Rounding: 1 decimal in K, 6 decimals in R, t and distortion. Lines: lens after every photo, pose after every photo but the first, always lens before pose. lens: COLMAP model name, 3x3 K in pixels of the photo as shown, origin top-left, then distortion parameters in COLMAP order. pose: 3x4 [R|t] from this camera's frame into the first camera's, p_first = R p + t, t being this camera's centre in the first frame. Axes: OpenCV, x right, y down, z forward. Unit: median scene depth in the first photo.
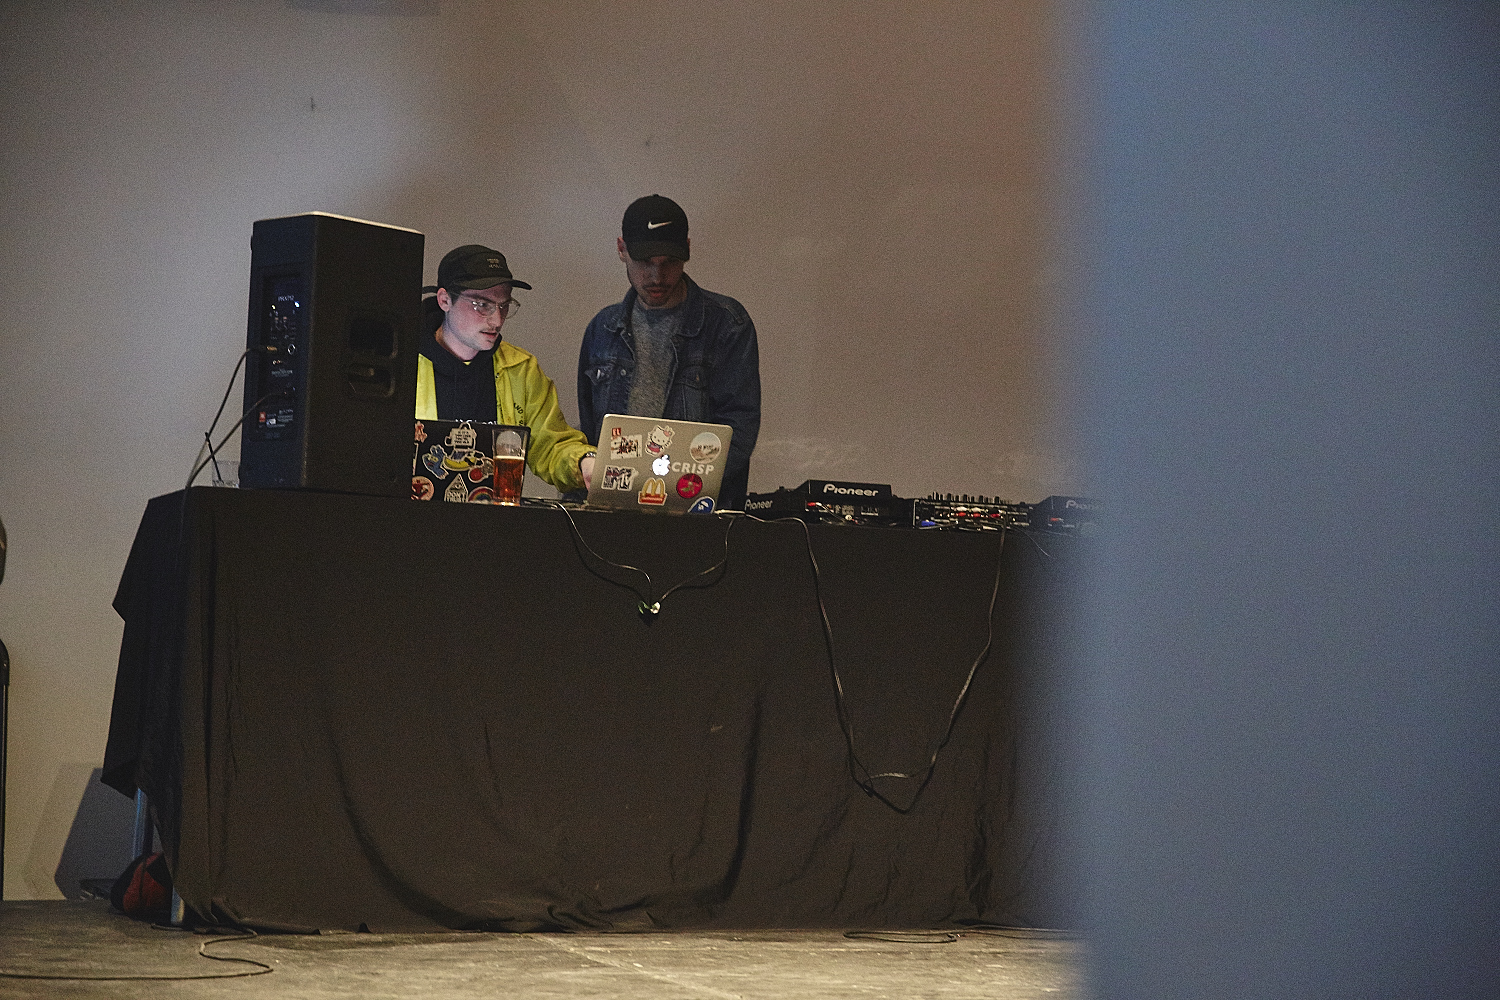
lens RADIAL K [[3038.4, 0, 750.1], [0, 3038.4, 500.2], [0, 0, 1]] dist [-0.004653, 0.000000]
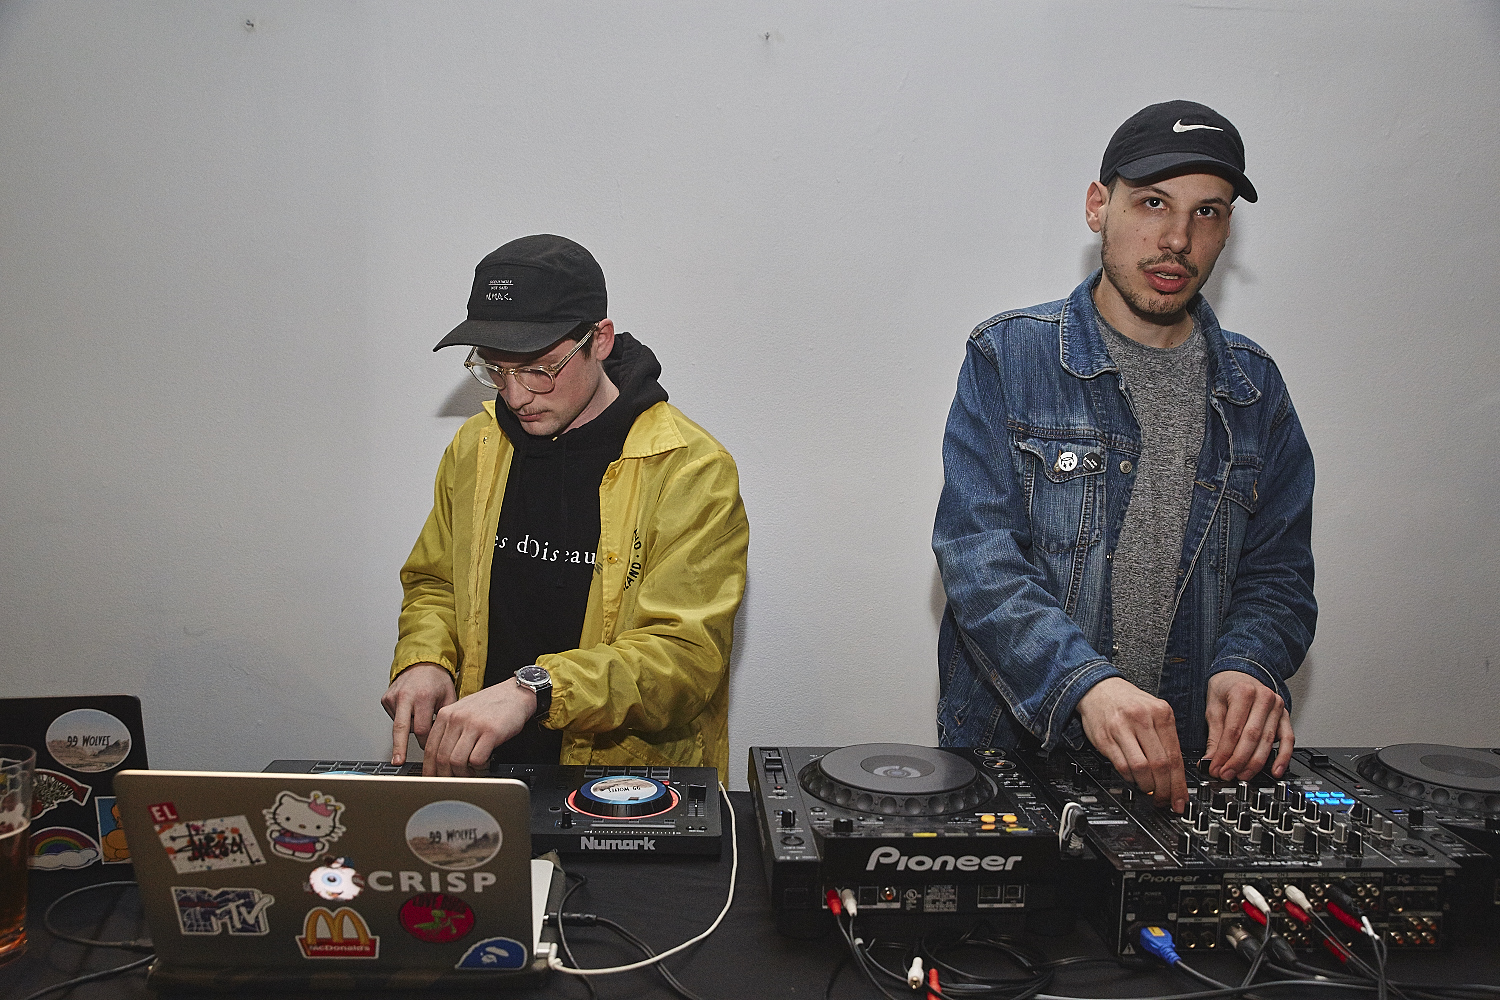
lens RADIAL K [[1347.7, 0, 750.0], [0, 1347.7, 499.9], [0, 0, 1]] dist [0.006472, 0.002049]
pose [[0.945055, 0.028218, -0.325691, 0.066963], [0.023885, 0.987645, 0.154877, -0.078683], [0.326037, -0.154146, 0.932705, 0.872914]]
